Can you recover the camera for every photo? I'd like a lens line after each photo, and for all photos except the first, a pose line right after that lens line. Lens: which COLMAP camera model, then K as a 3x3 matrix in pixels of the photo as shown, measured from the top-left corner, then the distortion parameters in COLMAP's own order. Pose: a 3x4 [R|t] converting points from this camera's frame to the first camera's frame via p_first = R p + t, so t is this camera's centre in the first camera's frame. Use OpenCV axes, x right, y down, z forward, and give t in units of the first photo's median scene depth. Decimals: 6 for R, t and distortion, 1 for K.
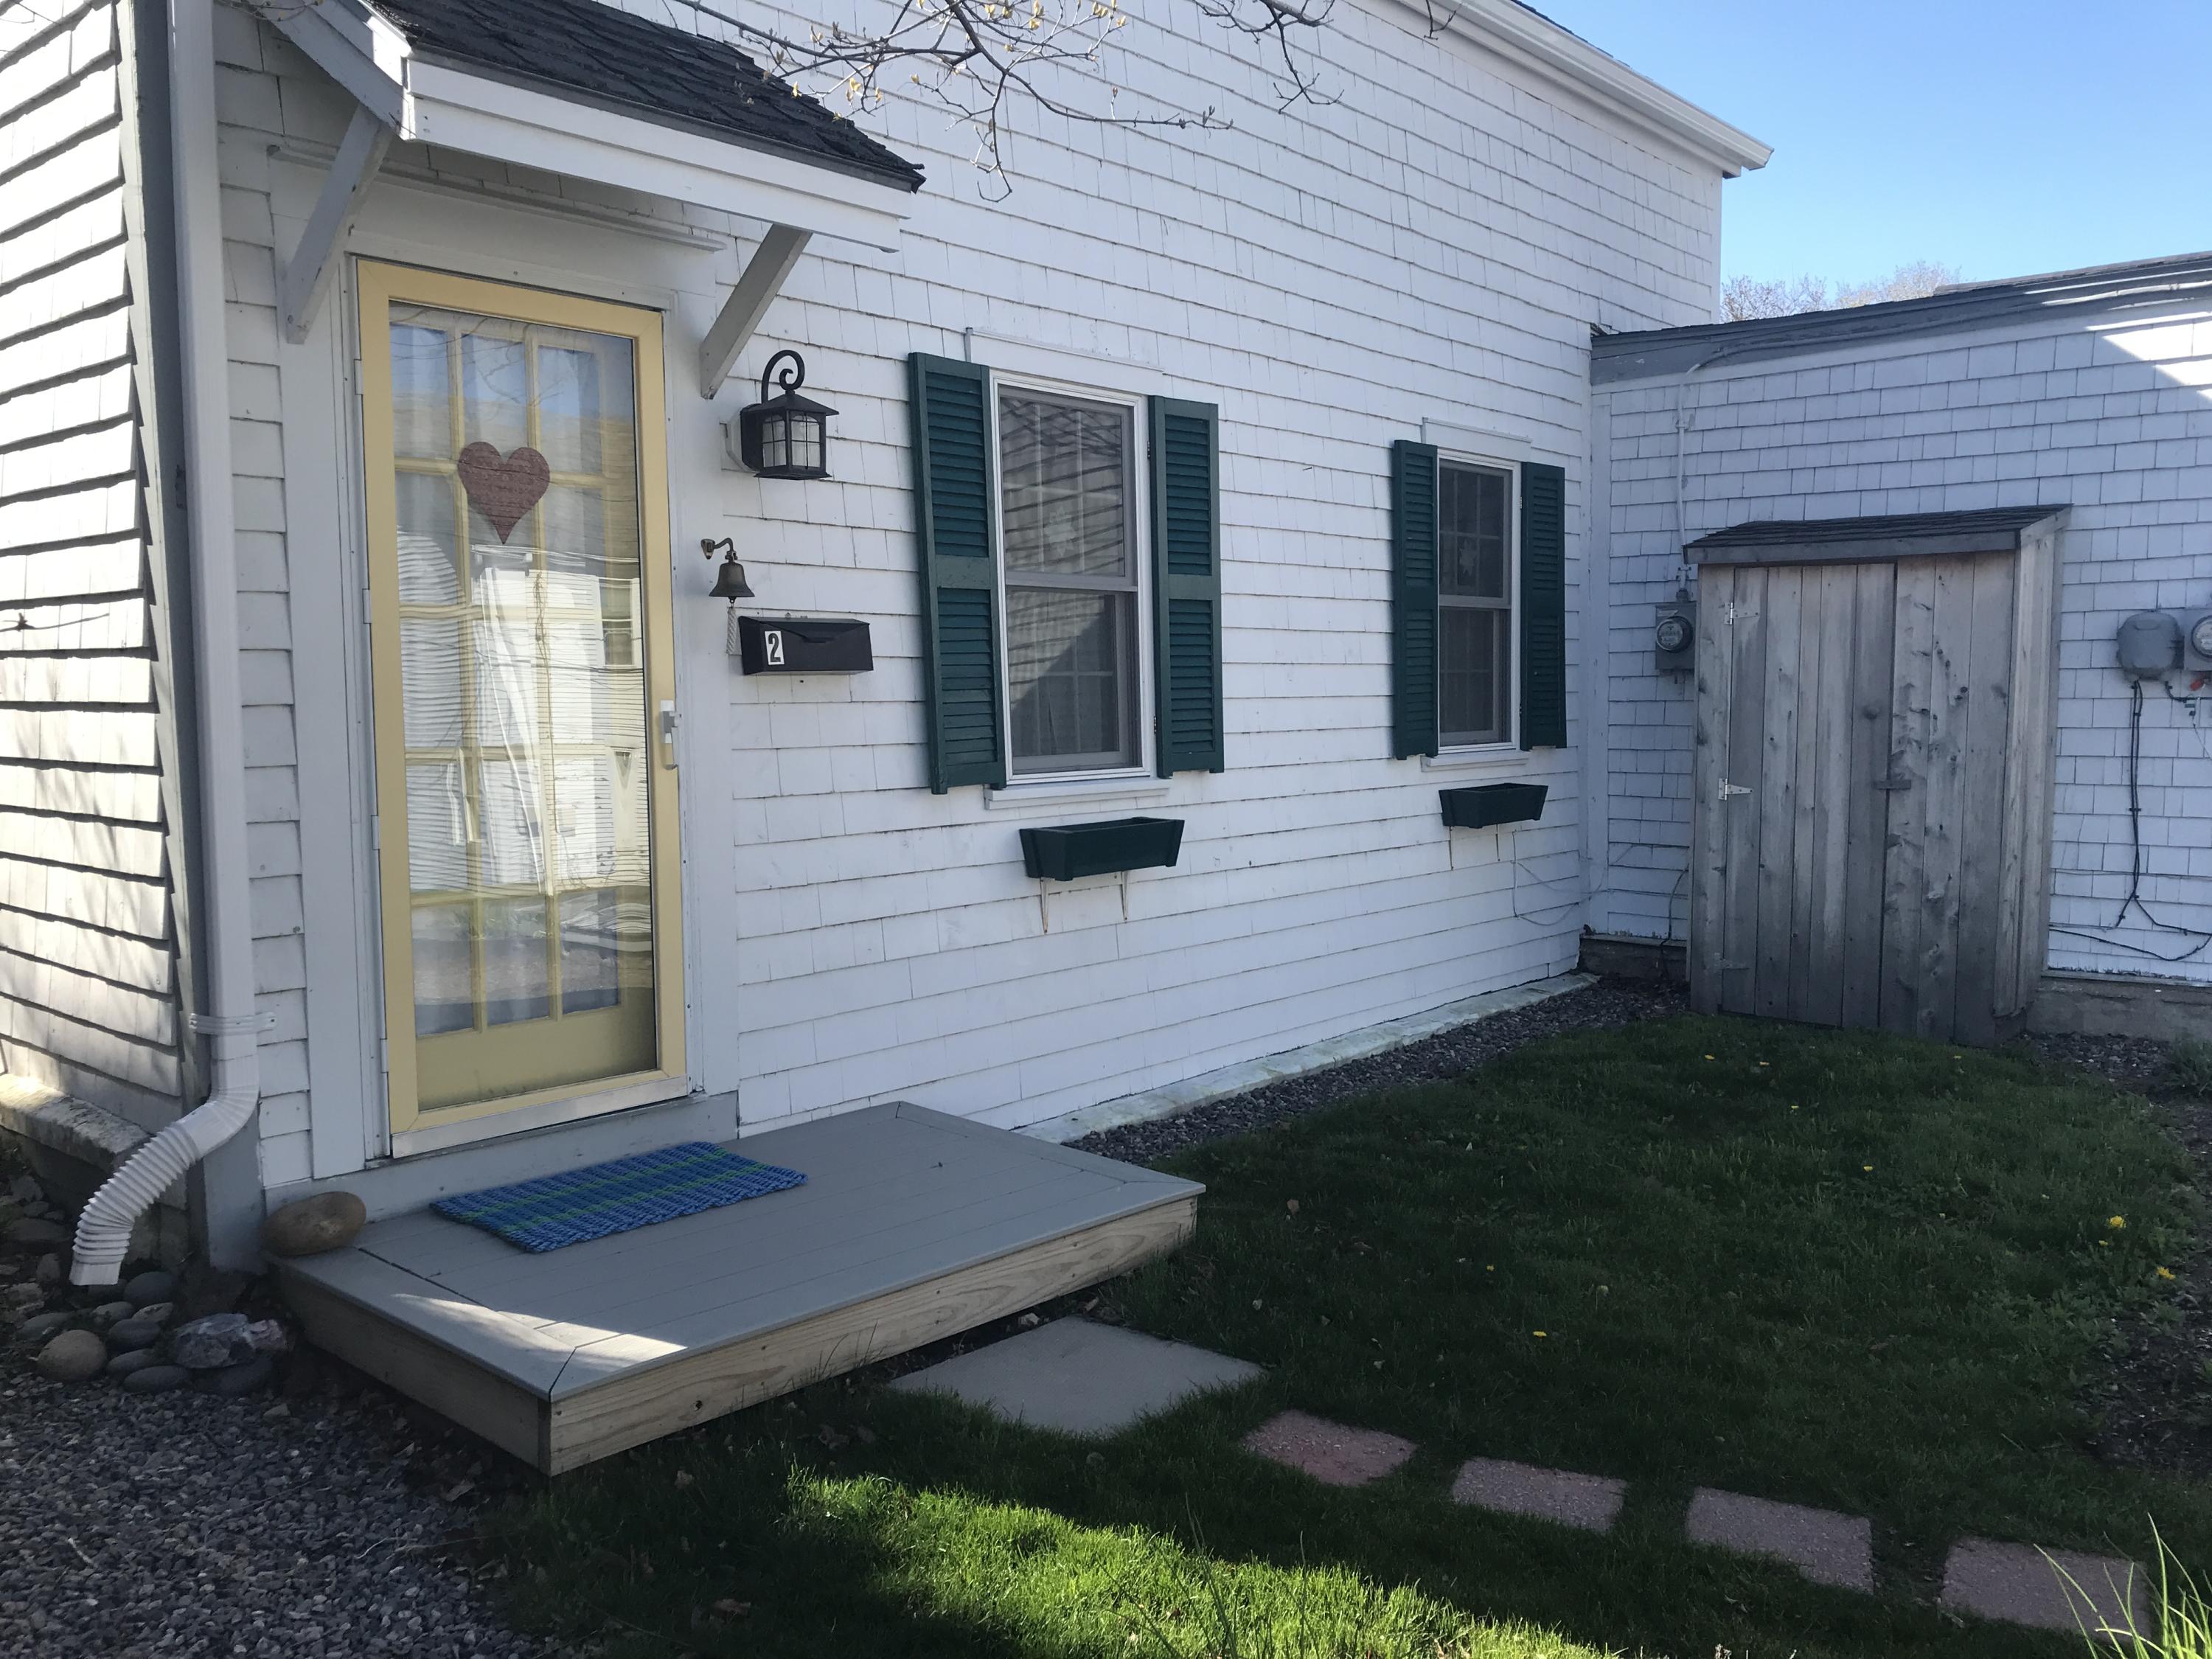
lens RADIAL K [[1817.8, 0, 1093.8], [0, 1817.8, 791.5], [0, 0, 1]] dist [0.050944, -0.057054]
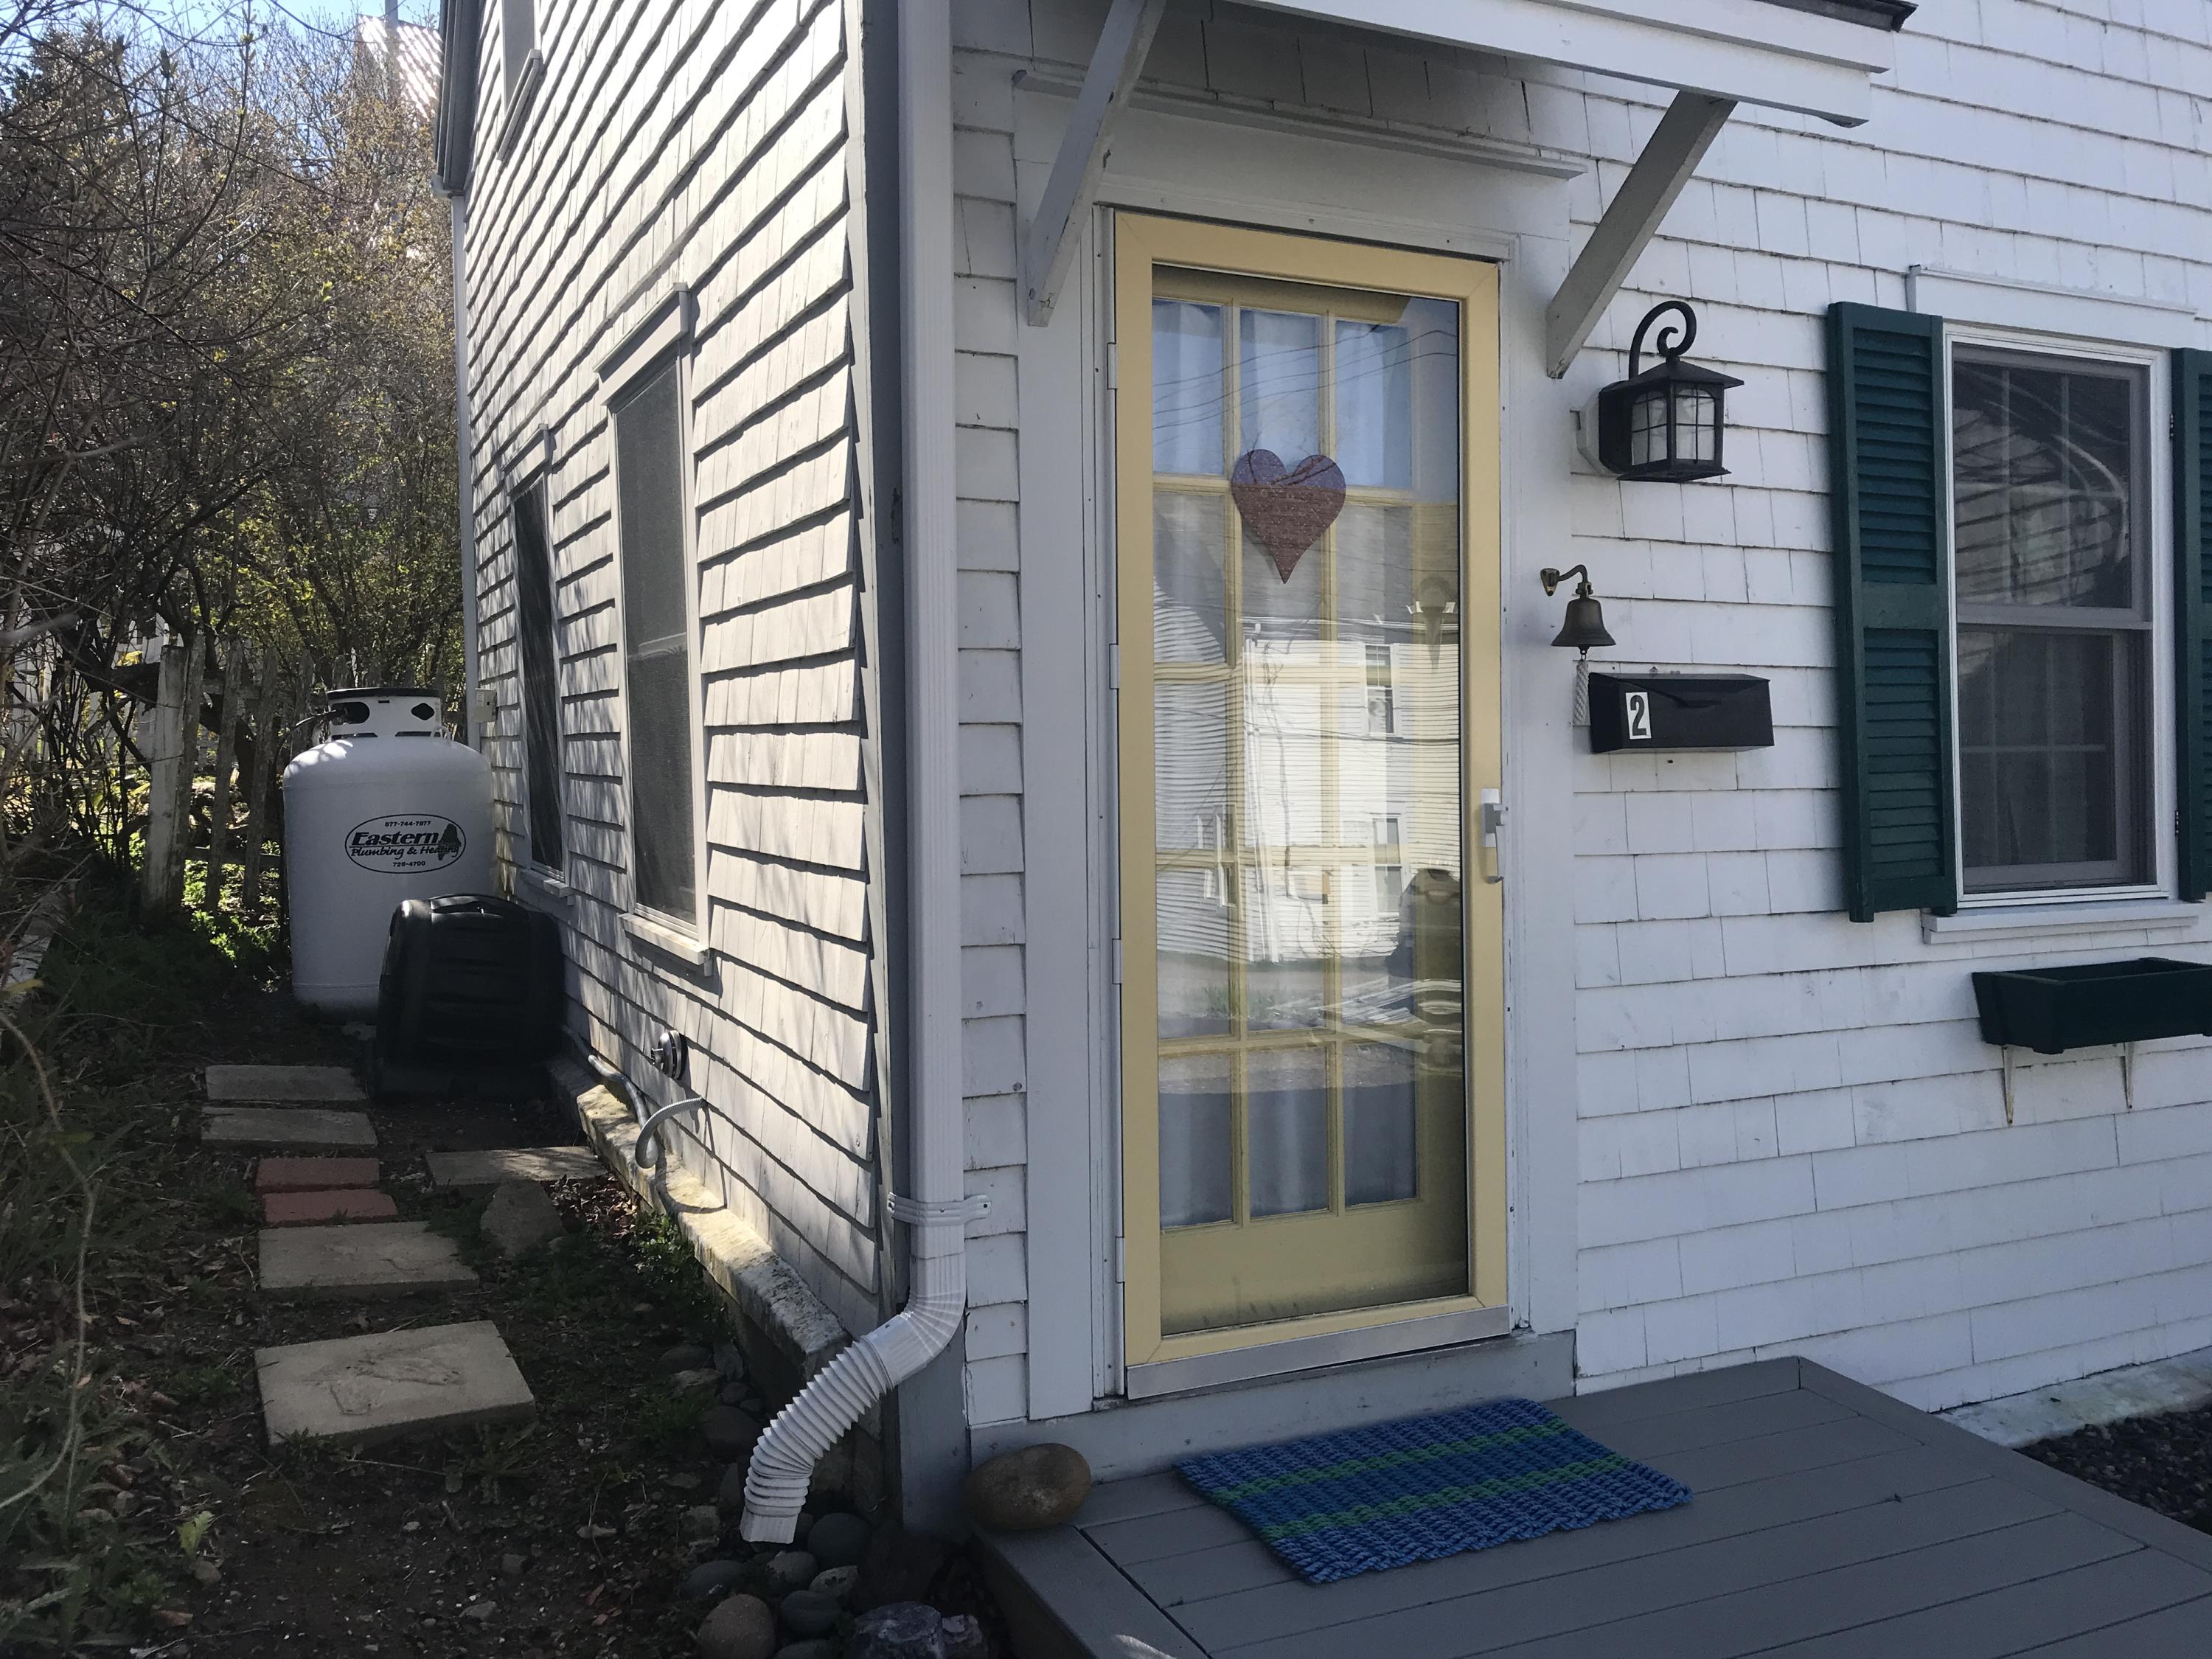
lens RADIAL K [[1817.8, 0, 1101.8], [0, 1817.8, 819.7], [0, 0, 1]] dist [0.050944, -0.057054]
pose [[0.921522, 0.017319, -0.387940, -0.096746], [-0.025932, 0.999520, -0.016979, -0.021721], [0.387460, 0.025707, 0.921528, 0.273551]]
